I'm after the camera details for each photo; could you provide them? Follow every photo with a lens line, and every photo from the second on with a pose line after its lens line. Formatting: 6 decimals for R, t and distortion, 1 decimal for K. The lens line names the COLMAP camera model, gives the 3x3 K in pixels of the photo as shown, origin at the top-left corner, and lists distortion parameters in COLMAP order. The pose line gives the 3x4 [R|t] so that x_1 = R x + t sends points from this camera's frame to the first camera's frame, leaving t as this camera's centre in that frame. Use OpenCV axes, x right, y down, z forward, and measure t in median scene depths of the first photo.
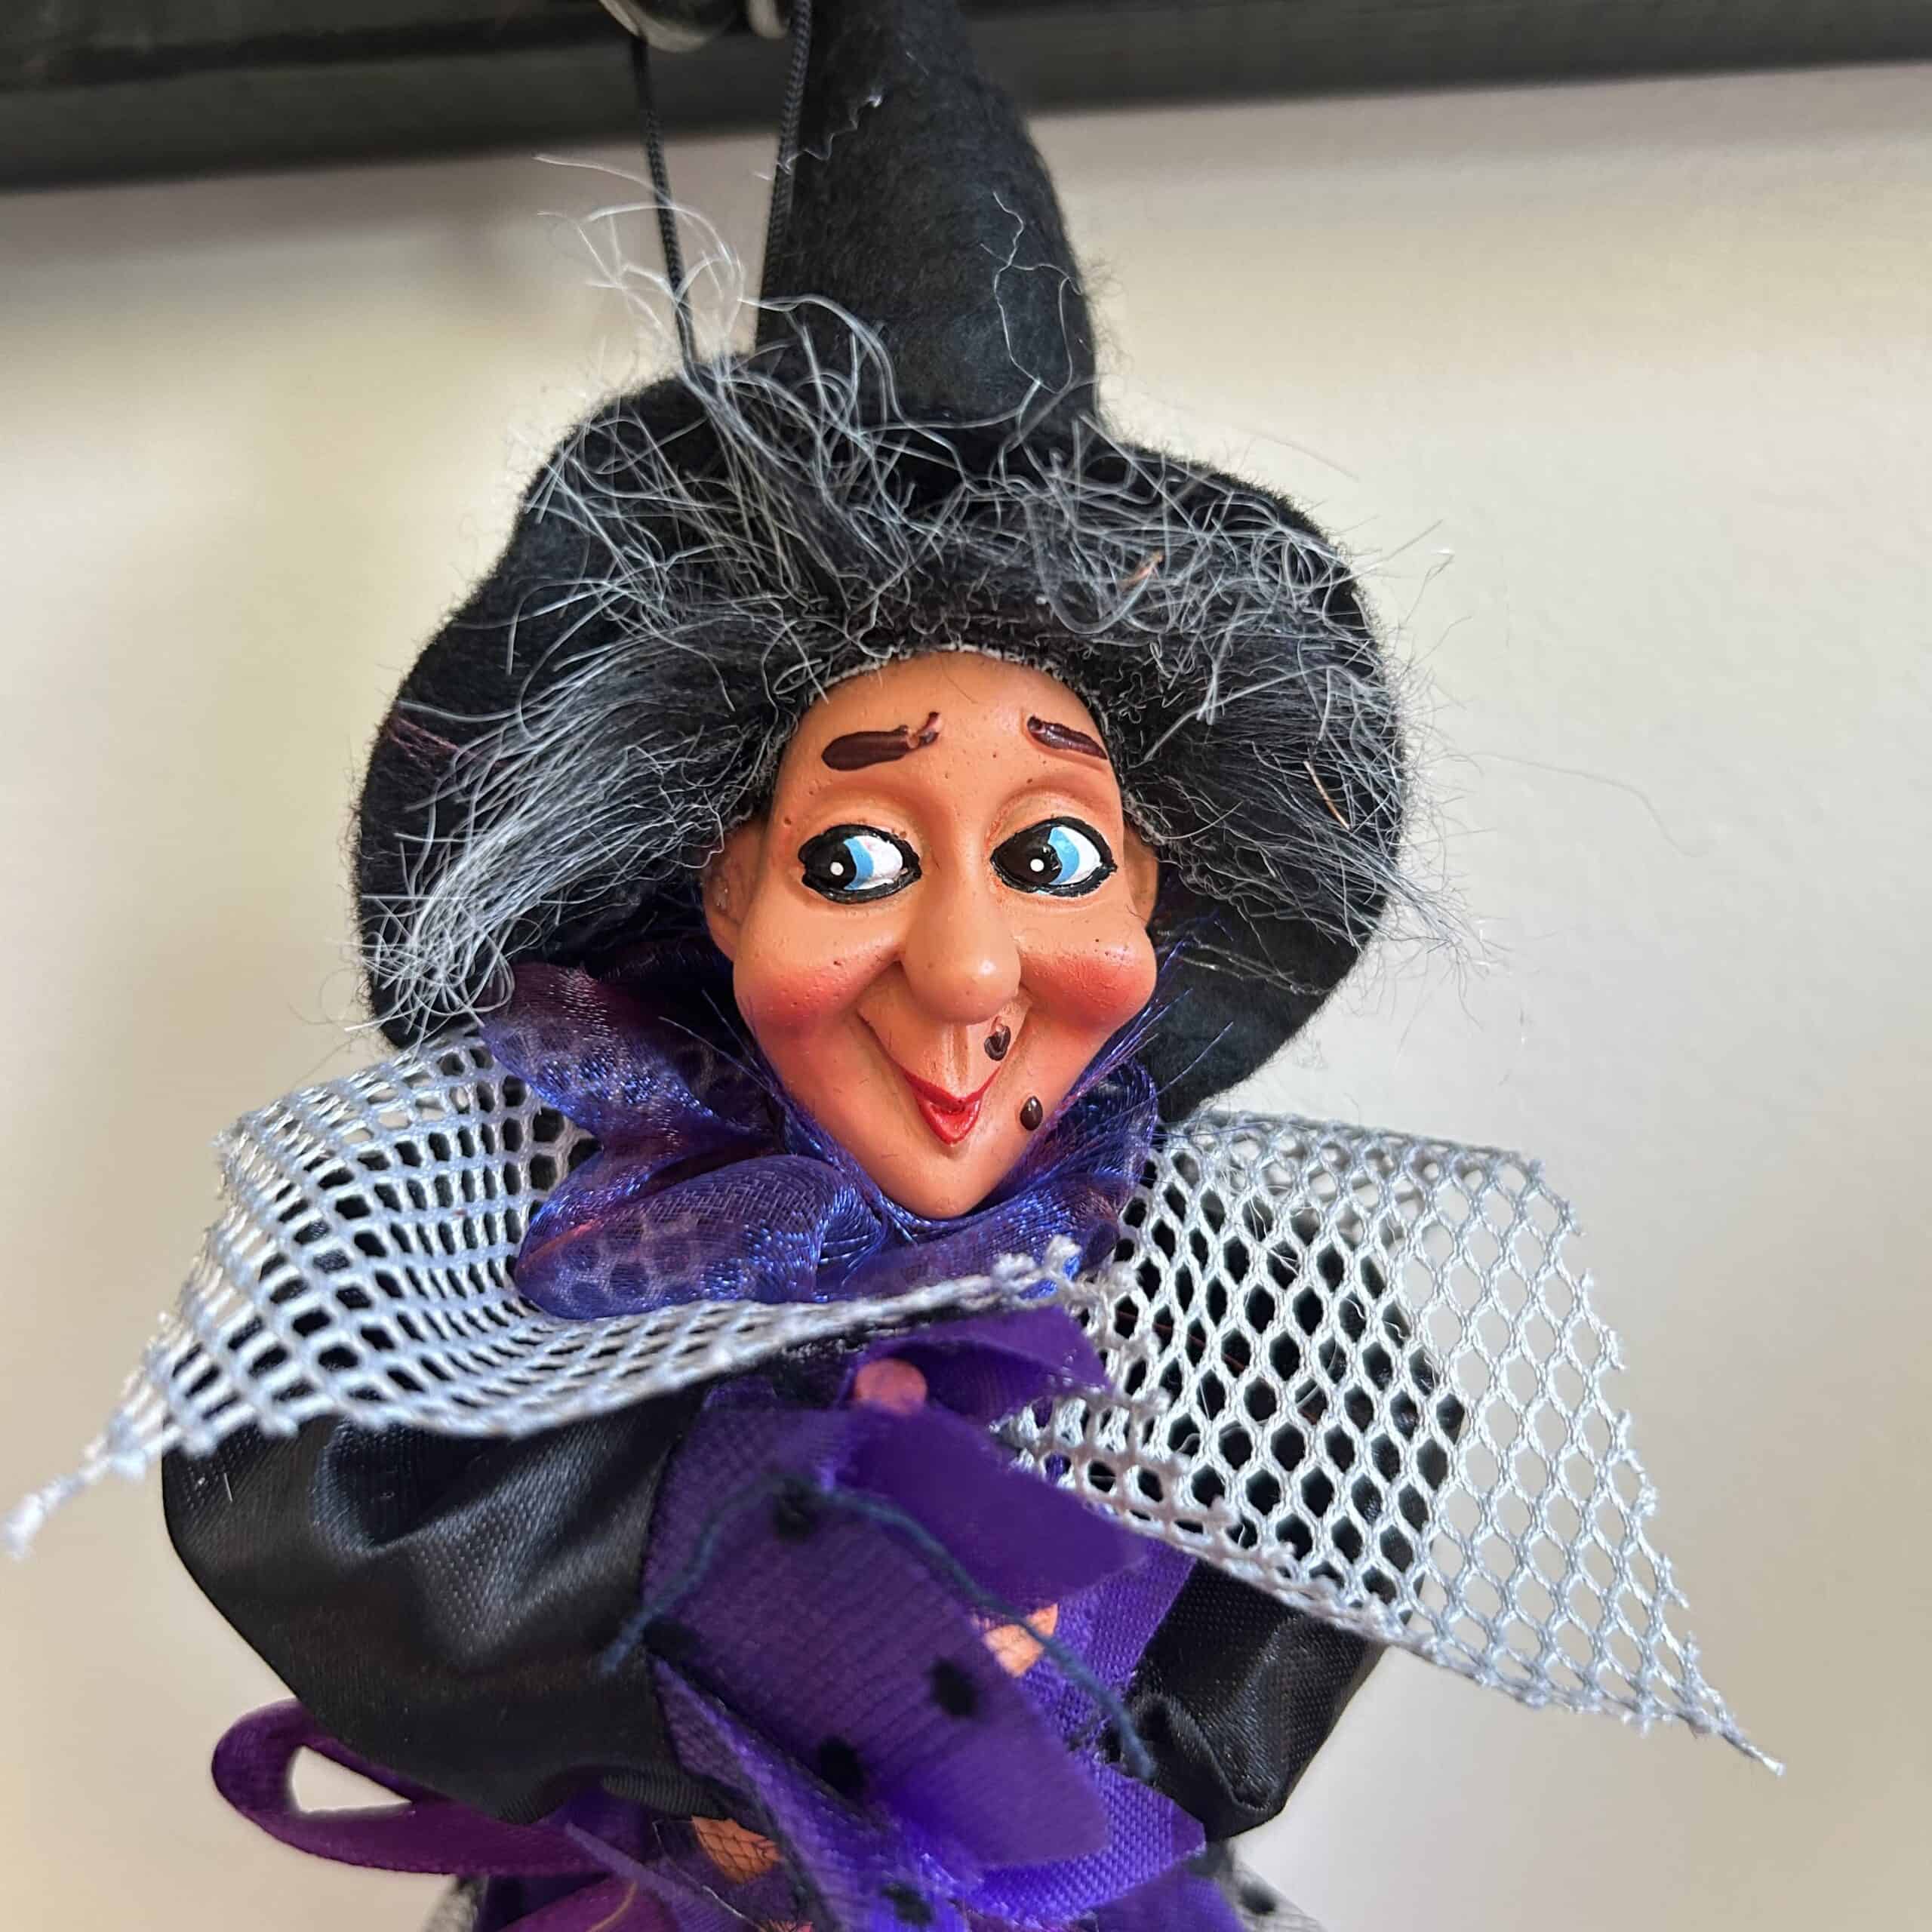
lens RADIAL K [[1960.6, 0, 966.0], [0, 1960.6, 966.0], [0, 0, 1]] dist [0.160002, -0.179190]
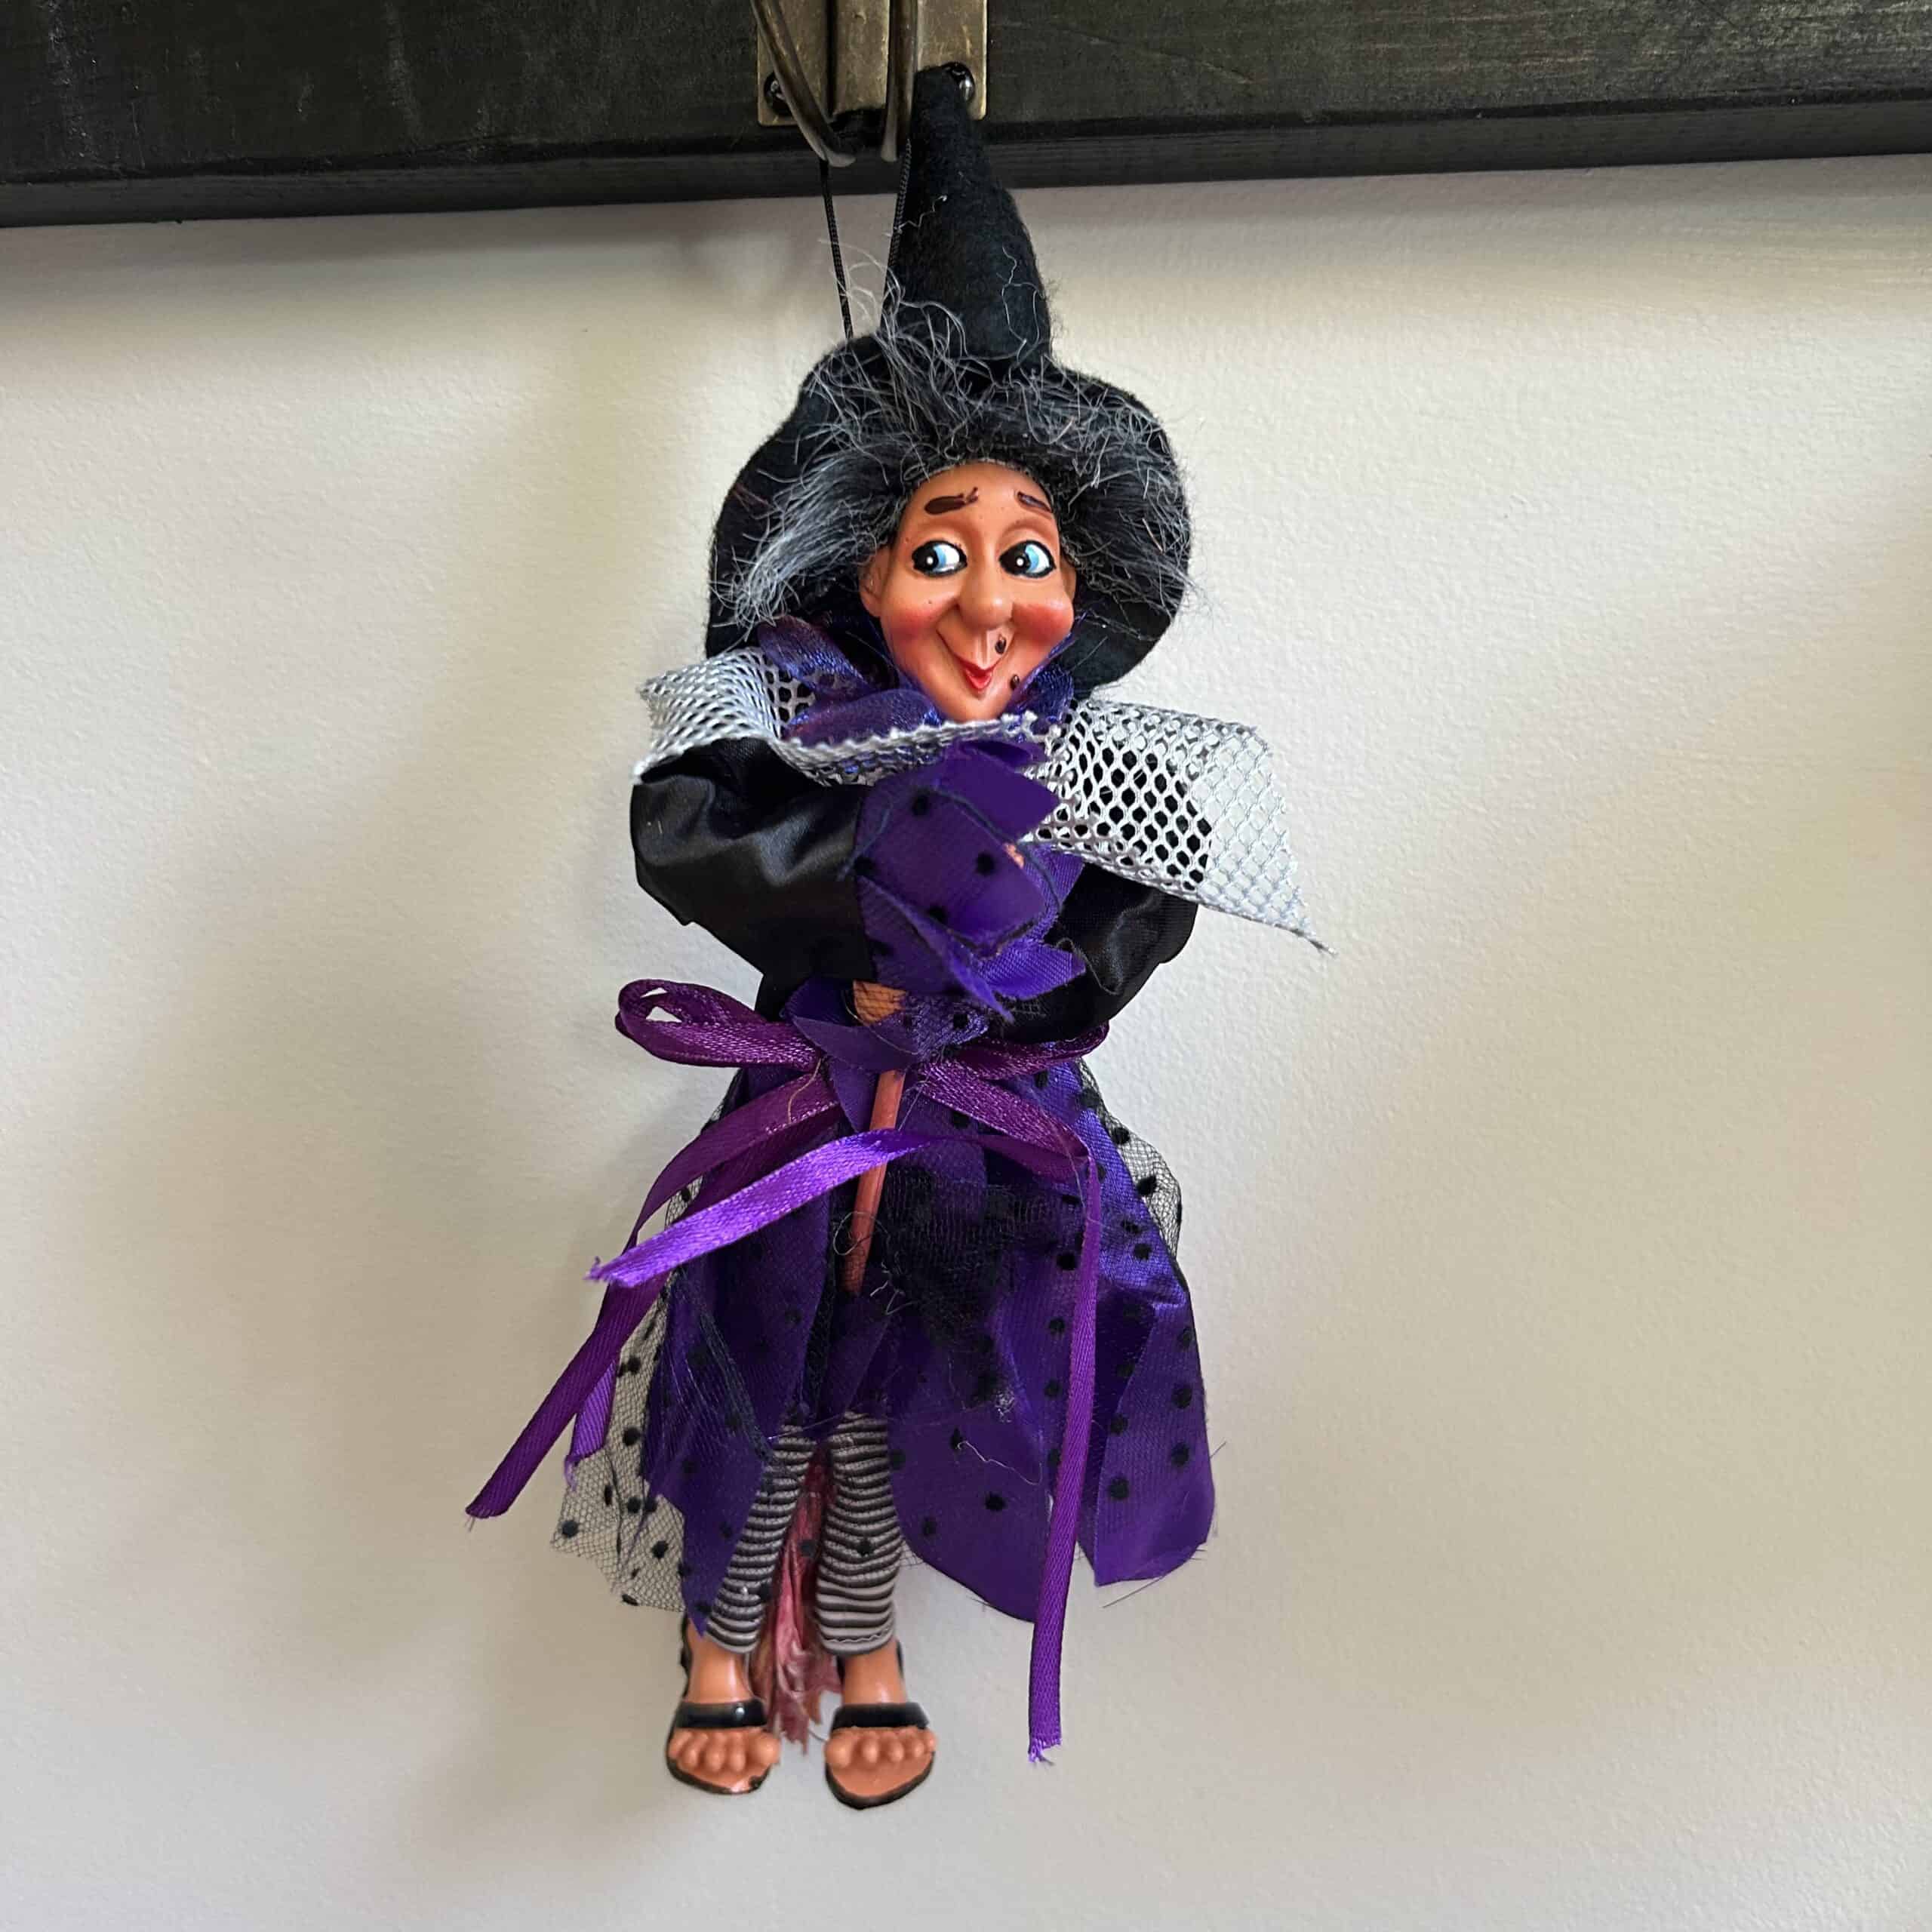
lens RADIAL K [[1960.6, 0, 966.0], [0, 1960.6, 966.0], [0, 0, 1]] dist [0.160002, -0.179190]
pose [[0.999518, 0.014525, 0.027451, -0.080250], [-0.015097, 0.999671, 0.020737, 0.363895], [-0.027140, -0.021142, 0.999408, -1.247483]]
